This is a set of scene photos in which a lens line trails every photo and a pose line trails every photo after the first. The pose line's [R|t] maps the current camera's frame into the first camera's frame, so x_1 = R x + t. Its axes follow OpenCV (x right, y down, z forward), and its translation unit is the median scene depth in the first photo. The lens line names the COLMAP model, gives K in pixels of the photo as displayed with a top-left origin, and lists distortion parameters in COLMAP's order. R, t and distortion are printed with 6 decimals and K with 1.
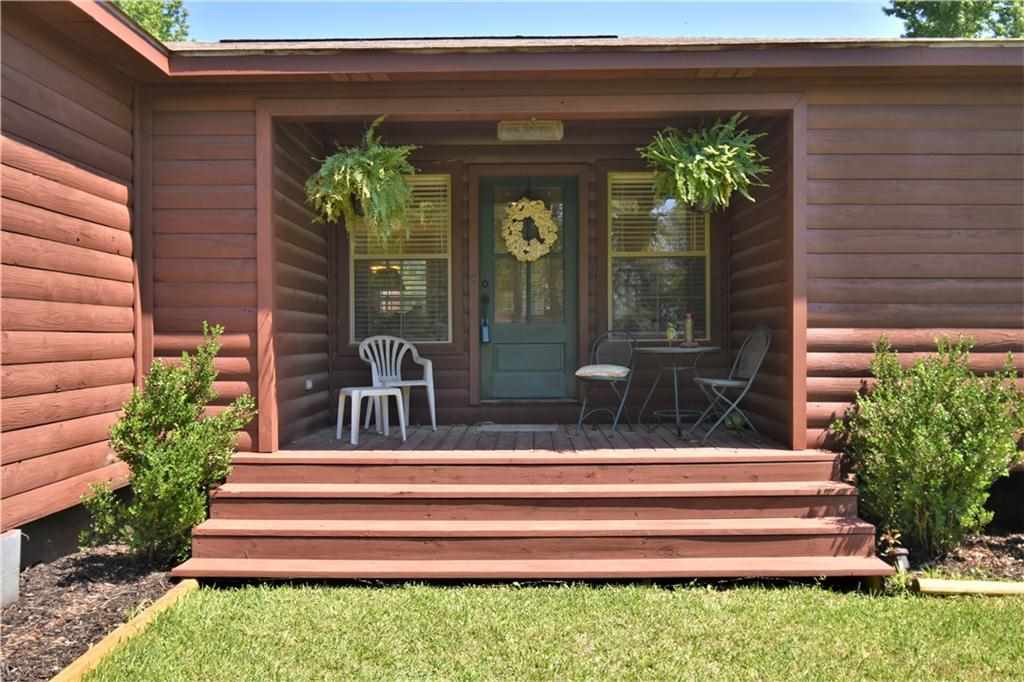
lens RADIAL K [[884.3, 0, 512.0], [0, 884.3, 341.0], [0, 0, 1]] dist [-0.001765, -0.001294]
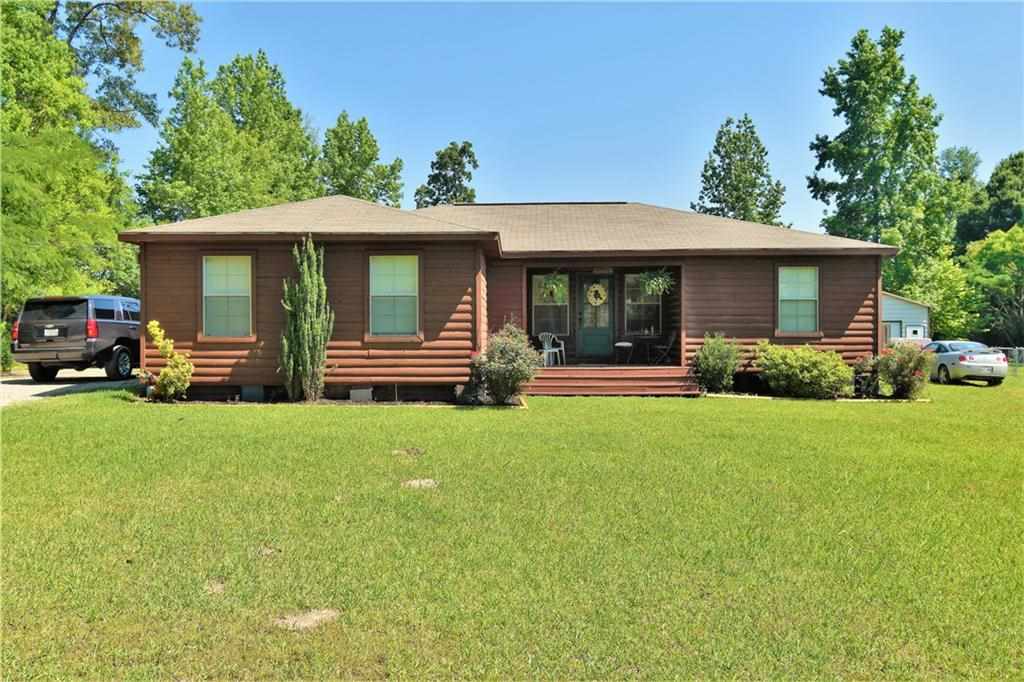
lens RADIAL K [[884.3, 0, 512.0], [0, 884.3, 341.0], [0, 0, 1]] dist [-0.001765, -0.001294]
pose [[0.999999, 0.000973, -0.000892, -0.294825], [-0.000970, 0.999992, 0.003820, 0.012205], [0.000895, -0.003819, 0.999992, -2.155027]]
